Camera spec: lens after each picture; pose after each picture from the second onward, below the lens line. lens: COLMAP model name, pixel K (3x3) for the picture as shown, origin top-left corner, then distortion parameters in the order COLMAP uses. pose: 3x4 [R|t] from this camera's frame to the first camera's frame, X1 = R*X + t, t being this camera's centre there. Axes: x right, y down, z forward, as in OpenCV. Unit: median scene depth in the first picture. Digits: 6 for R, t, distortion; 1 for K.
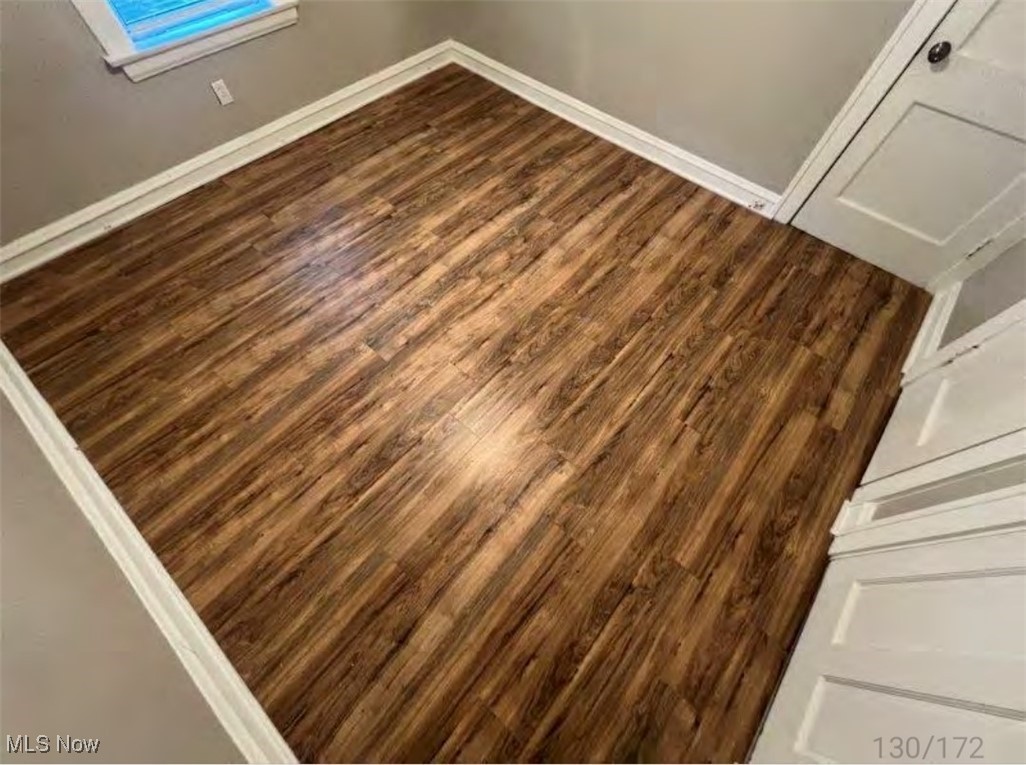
lens RADIAL K [[415.5, 0, 510.4], [0, 415.5, 385.5], [0, 0, 1]] dist [-0.002737, -0.000416]
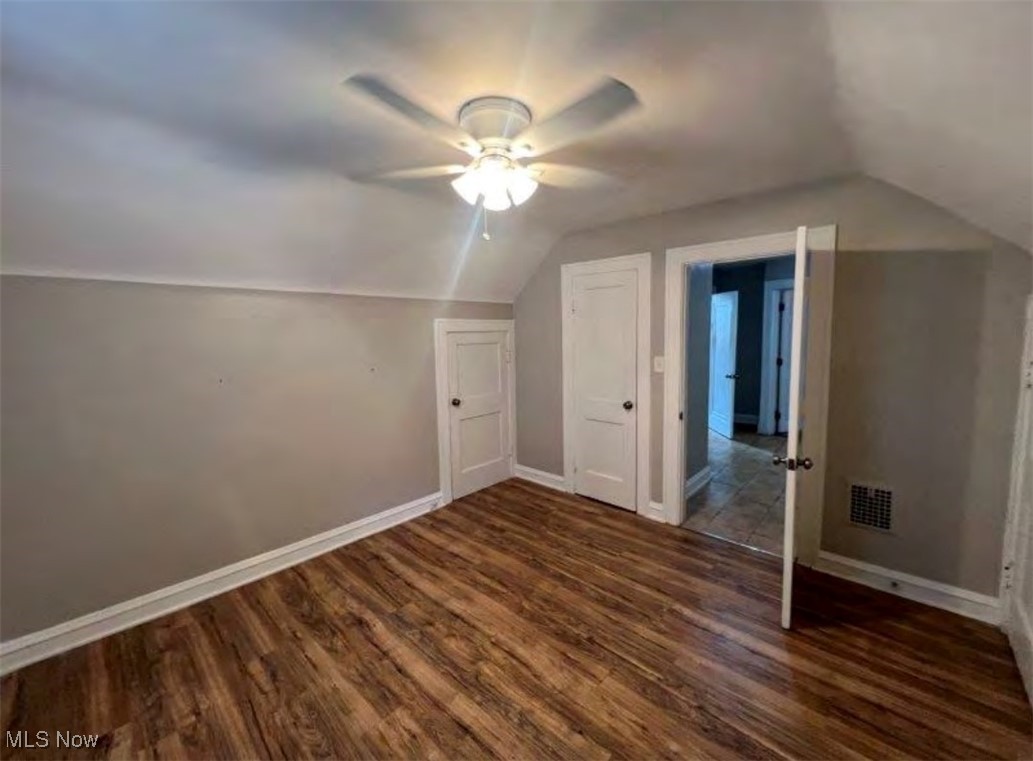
lens RADIAL K [[413.1, 0, 515.9], [0, 413.1, 378.0], [0, 0, 1]] dist [-0.008235, 0.000070]
pose [[0.041428, -0.142418, 0.988939, -0.833635], [0.880374, 0.473247, 0.031273, -0.496407], [-0.472467, 0.869341, 0.144987, 0.313230]]
